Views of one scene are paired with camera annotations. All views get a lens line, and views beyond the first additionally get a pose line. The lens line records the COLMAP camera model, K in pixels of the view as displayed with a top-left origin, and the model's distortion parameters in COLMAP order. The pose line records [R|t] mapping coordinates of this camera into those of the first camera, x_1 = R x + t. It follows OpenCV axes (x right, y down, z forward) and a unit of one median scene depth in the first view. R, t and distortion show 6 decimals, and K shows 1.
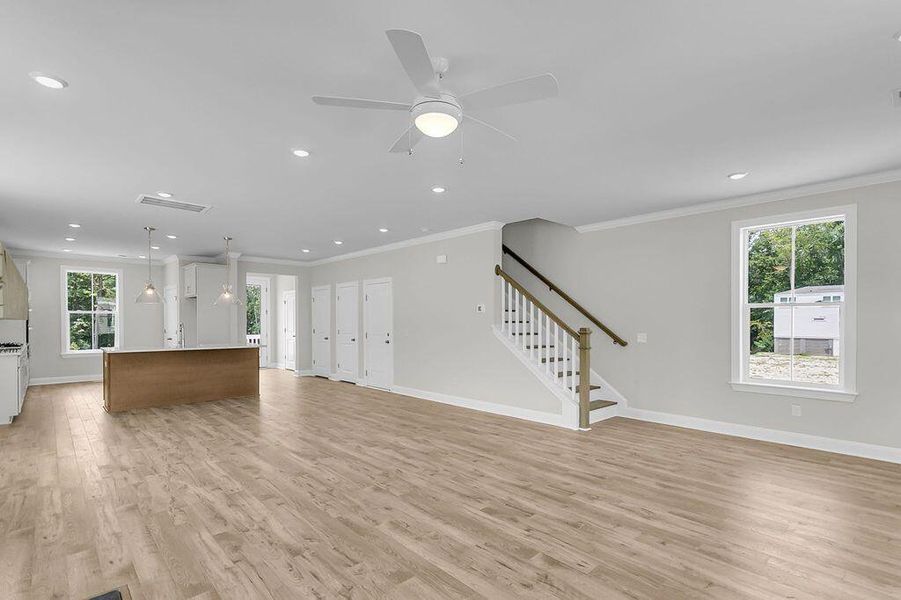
lens RADIAL K [[434.7, 0, 449.3], [0, 434.7, 315.4], [0, 0, 1]] dist [0.009947, 0.000529]
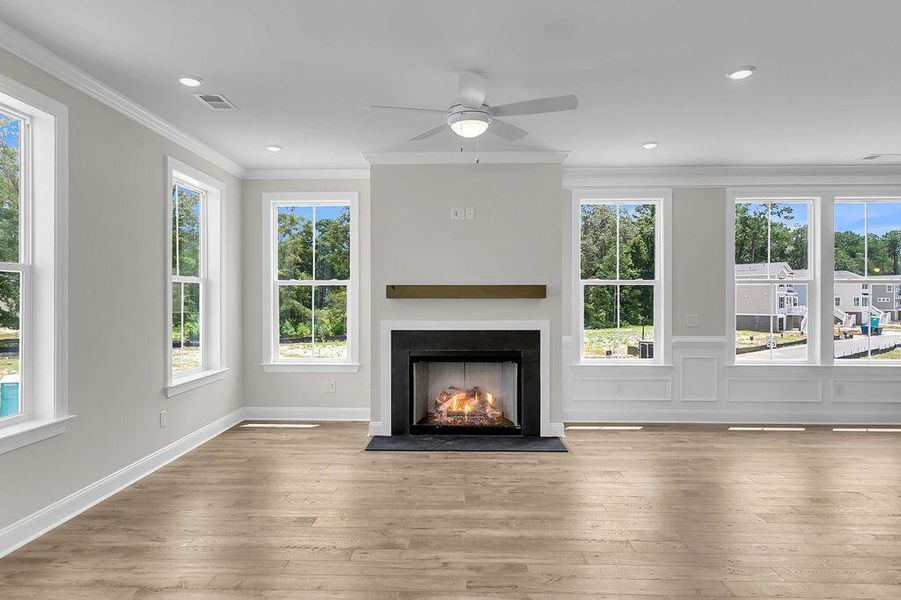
lens RADIAL K [[528.8, 0, 447.8], [0, 528.8, 299.3], [0, 0, 1]] dist [0.002798, 0.002761]
pose [[-0.705846, 0.001757, -0.708363, 0.548580], [0.009069, 0.999937, -0.006556, 0.010243], [0.708308, -0.011051, -0.705817, 1.077209]]
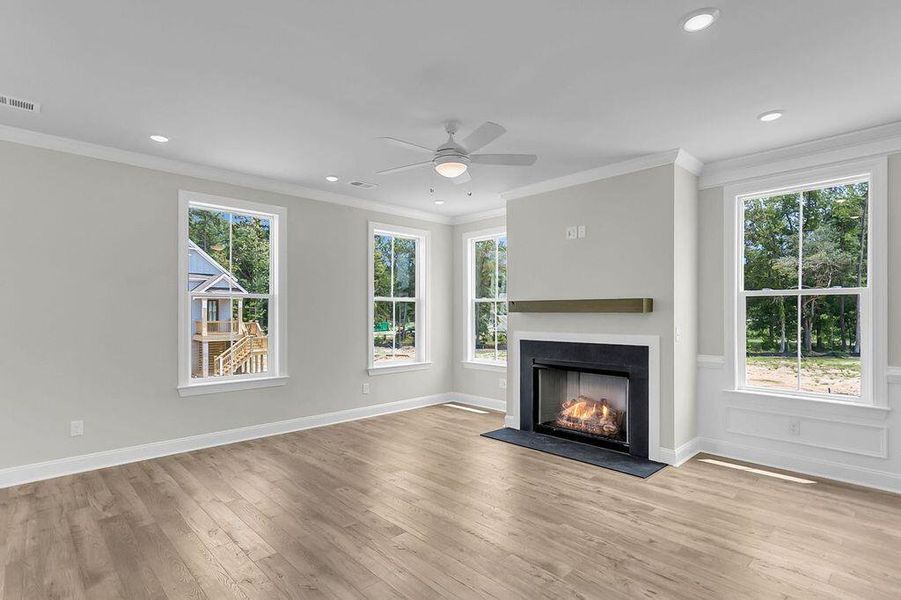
lens RADIAL K [[456.5, 0, 446.0], [0, 456.5, 312.6], [0, 0, 1]] dist [0.021888, 0.001026]
pose [[-0.999991, -0.002366, -0.003538, -0.003701], [-0.002315, 0.999896, -0.014219, 0.017542], [0.003571, -0.014210, -0.999893, 1.350658]]
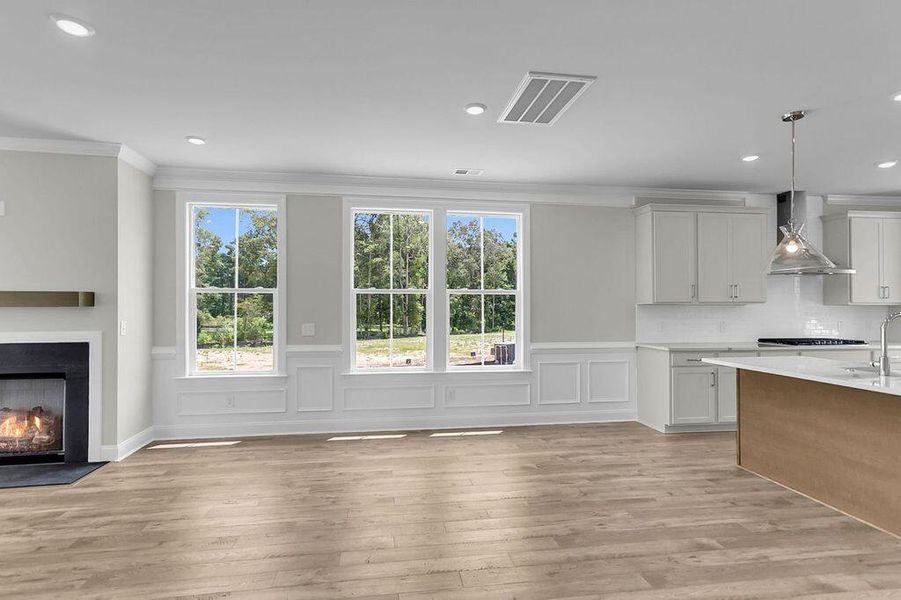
lens RADIAL K [[447.7, 0, 450.5], [0, 447.7, 306.7], [0, 0, 1]] dist [0.011681, 0.001390]
pose [[-0.569003, -0.003979, -0.822326, -0.103133], [0.009393, 0.999892, -0.011337, 0.019123], [0.822282, -0.014175, -0.568904, 1.490950]]
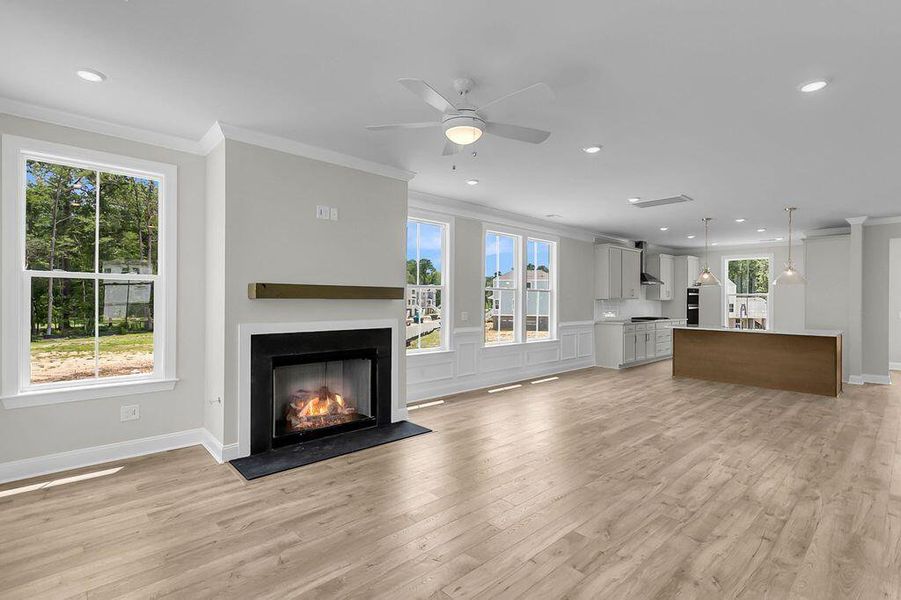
lens RADIAL K [[423.4, 0, 445.9], [0, 423.4, 301.7], [0, 0, 1]] dist [0.004533, 0.000865]
pose [[-0.016329, 0.003796, -0.999859, 0.619161], [0.004544, 0.999983, 0.003723, 0.004587], [0.999856, -0.004483, -0.016346, 0.543183]]
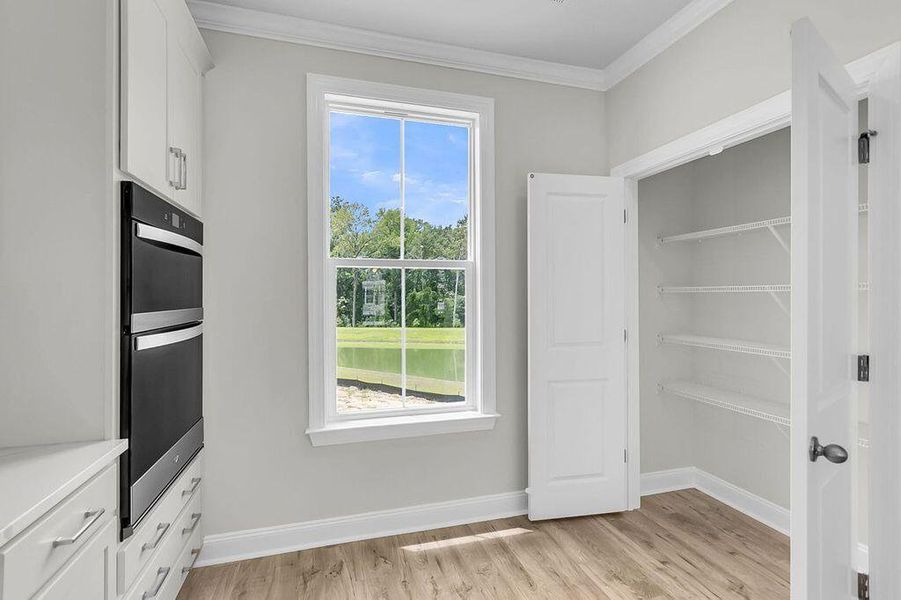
lens RADIAL K [[447.7, 0, 450.5], [0, 447.7, 306.7], [0, 0, 1]] dist [0.011681, 0.001390]
pose [[0.895113, 0.003238, -0.445827, -1.502895], [0.009036, 0.999636, 0.025404, 0.024608], [0.445747, -0.026768, 0.894759, 1.714762]]
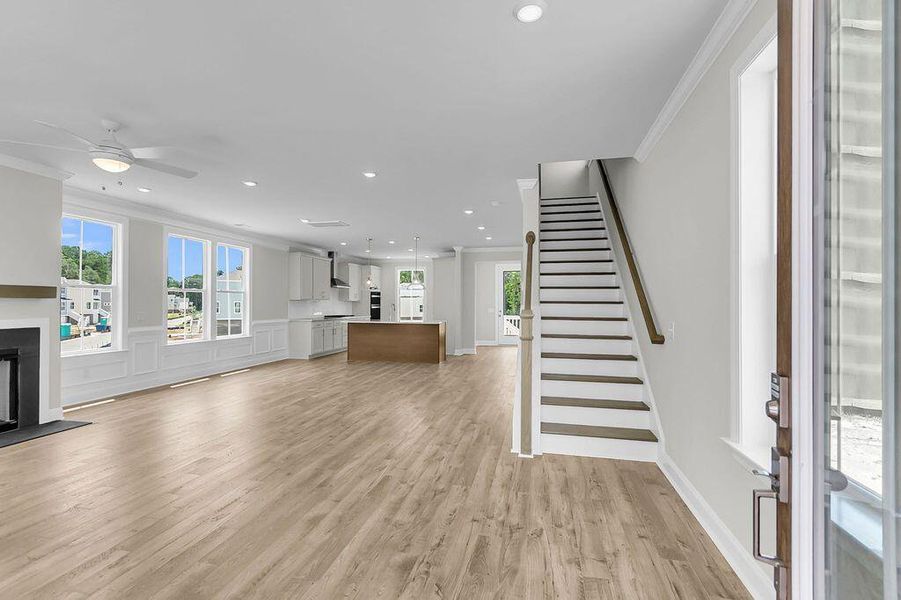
lens RADIAL K [[423.4, 0, 445.9], [0, 423.4, 301.7], [0, 0, 1]] dist [0.004533, 0.000865]
pose [[0.559643, -0.002739, -0.828729, 0.988954], [0.007134, 0.999973, 0.001512, 0.015499], [0.828703, -0.006758, 0.559648, 0.632232]]
